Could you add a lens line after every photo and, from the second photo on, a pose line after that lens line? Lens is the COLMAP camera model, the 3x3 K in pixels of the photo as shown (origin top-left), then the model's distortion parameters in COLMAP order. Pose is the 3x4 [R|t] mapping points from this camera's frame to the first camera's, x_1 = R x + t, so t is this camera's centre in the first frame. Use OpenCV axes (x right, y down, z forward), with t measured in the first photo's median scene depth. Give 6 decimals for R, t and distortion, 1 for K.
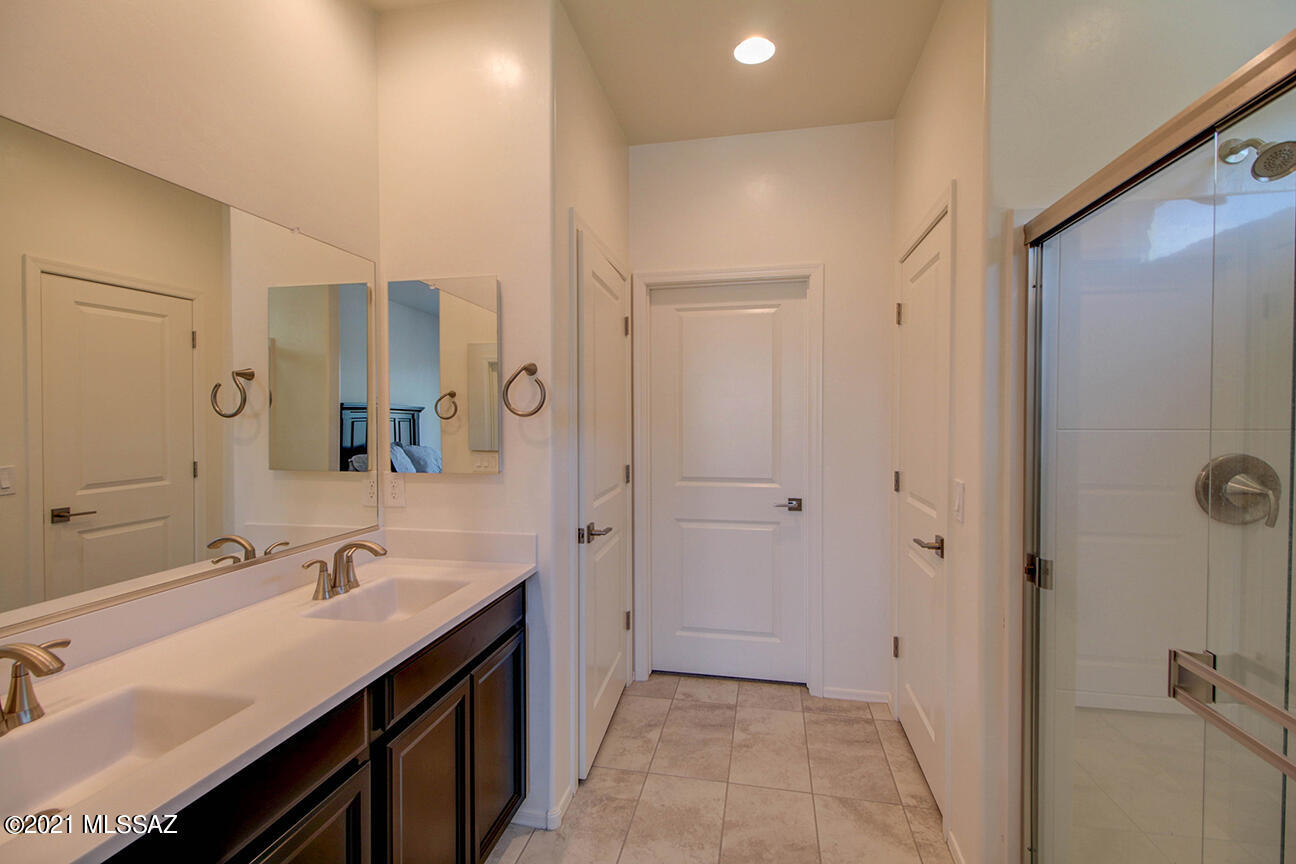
lens RADIAL K [[594.9, 0, 638.7], [0, 594.9, 419.1], [0, 0, 1]] dist [-0.002324, -0.000434]
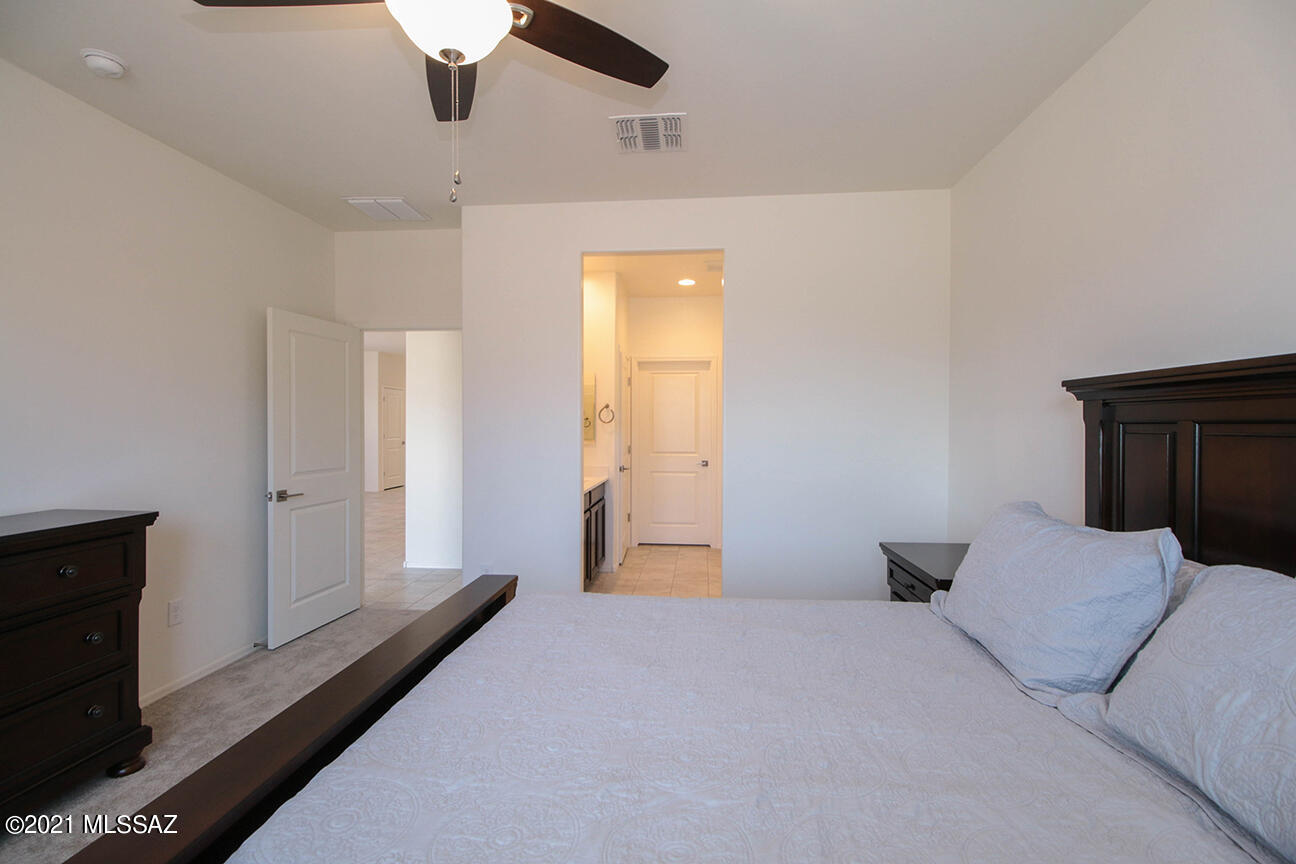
lens RADIAL K [[594.9, 0, 649.1], [0, 594.9, 431.9], [0, 0, 1]] dist [-0.002324, -0.000434]
pose [[0.992685, -0.000380, 0.120730, -0.212872], [-0.000454, 0.999976, 0.006880, 0.012550], [-0.120729, -0.006885, 0.992662, -1.185129]]
